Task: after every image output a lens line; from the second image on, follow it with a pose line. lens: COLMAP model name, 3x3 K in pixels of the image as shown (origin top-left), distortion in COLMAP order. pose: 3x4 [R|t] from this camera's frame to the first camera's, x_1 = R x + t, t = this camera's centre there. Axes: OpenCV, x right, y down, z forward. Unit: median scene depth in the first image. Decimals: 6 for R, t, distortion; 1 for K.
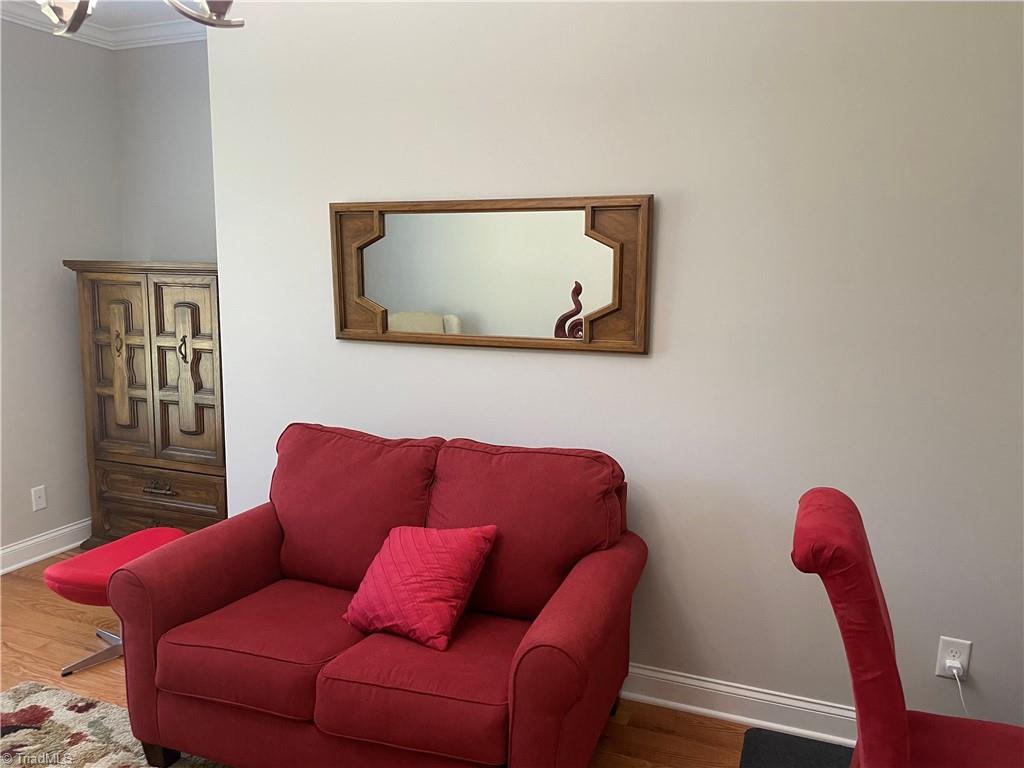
lens RADIAL K [[775.0, 0, 512.0], [0, 775.0, 384.0], [0, 0, 1]] dist [0.098674, -0.116548]
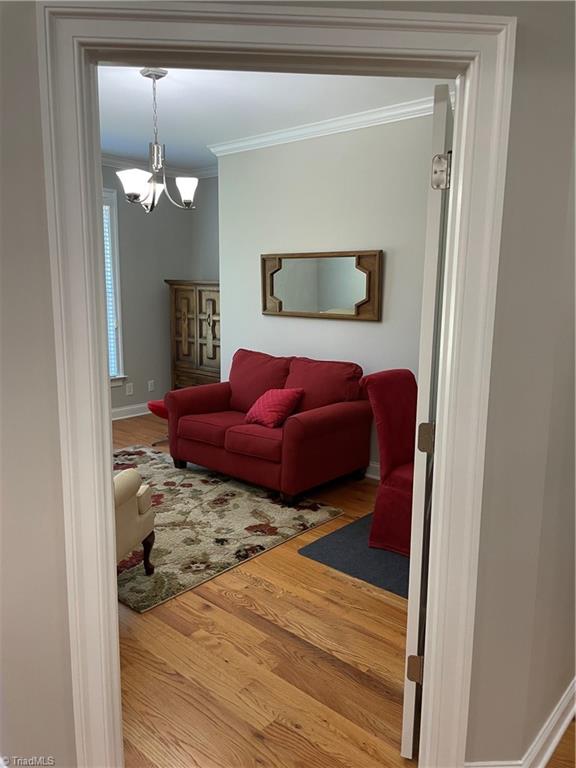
lens RADIAL K [[581.3, 0, 292.9], [0, 581.3, 384.8], [0, 0, 1]] dist [0.098674, -0.116548]
pose [[0.942179, 0.060220, -0.329654, 0.444006], [-0.054164, 0.998152, 0.027535, 0.098787], [0.330703, -0.008087, 0.943700, -0.590181]]
